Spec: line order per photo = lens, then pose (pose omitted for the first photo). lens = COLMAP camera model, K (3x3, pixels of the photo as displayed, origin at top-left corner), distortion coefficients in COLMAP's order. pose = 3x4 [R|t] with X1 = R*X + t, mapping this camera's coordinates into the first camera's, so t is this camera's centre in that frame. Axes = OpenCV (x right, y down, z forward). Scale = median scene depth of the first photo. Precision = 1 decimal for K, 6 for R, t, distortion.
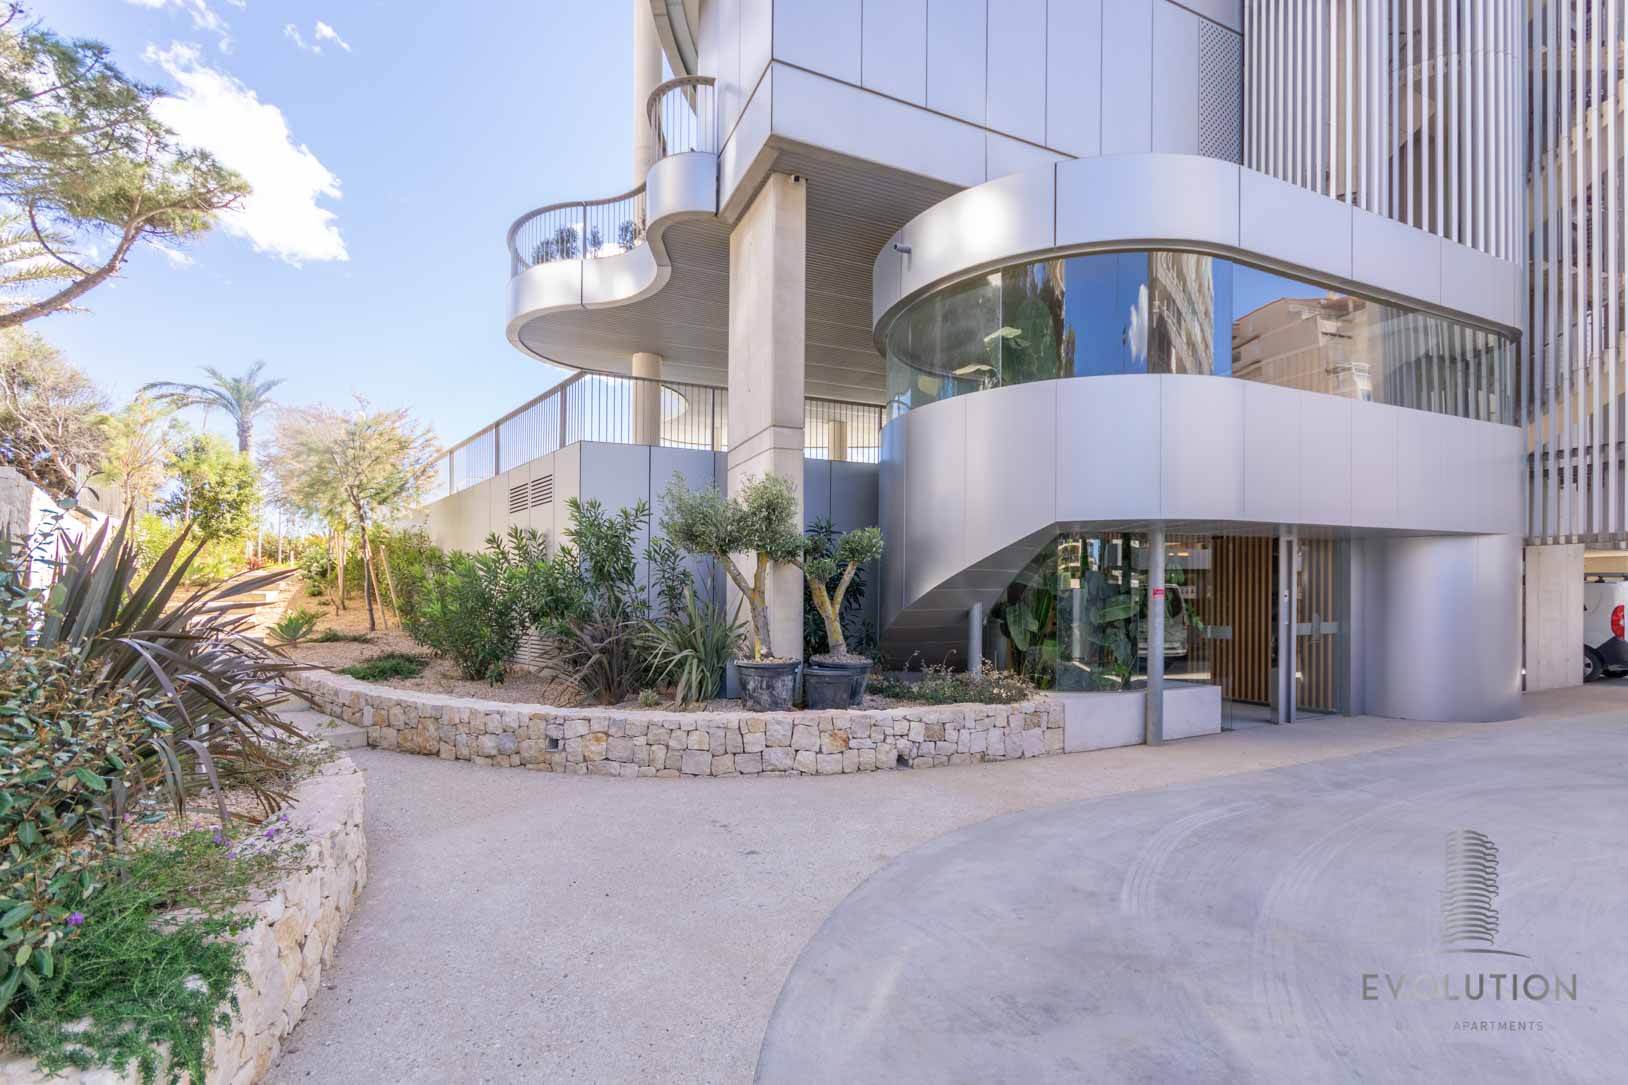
lens RADIAL K [[720.2, 0, 819.7], [0, 720.2, 578.0], [0, 0, 1]] dist [-0.004003, -0.000285]
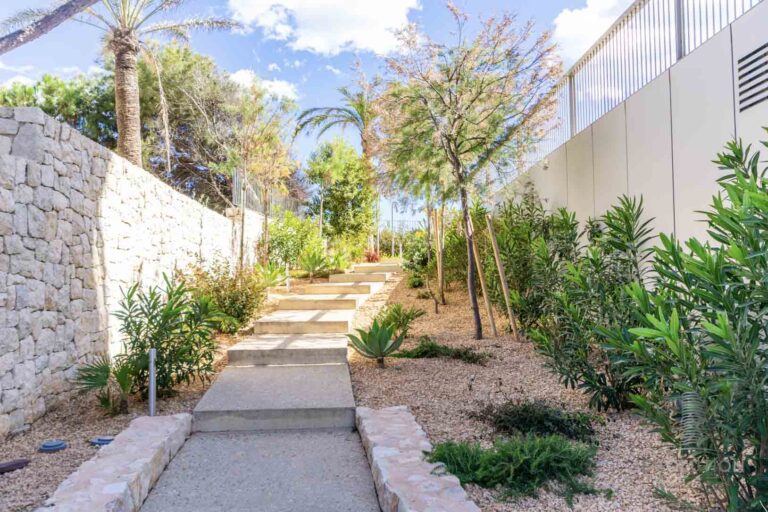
lens RADIAL K [[662.7, 0, 383.9], [0, 662.7, 256.4], [0, 0, 1]] dist [-0.006435, -0.001159]
pose [[0.780870, -0.030364, -0.623955, -0.241380], [0.017997, 0.999497, -0.026116, 0.007953], [0.624434, 0.009164, 0.781024, 0.365738]]
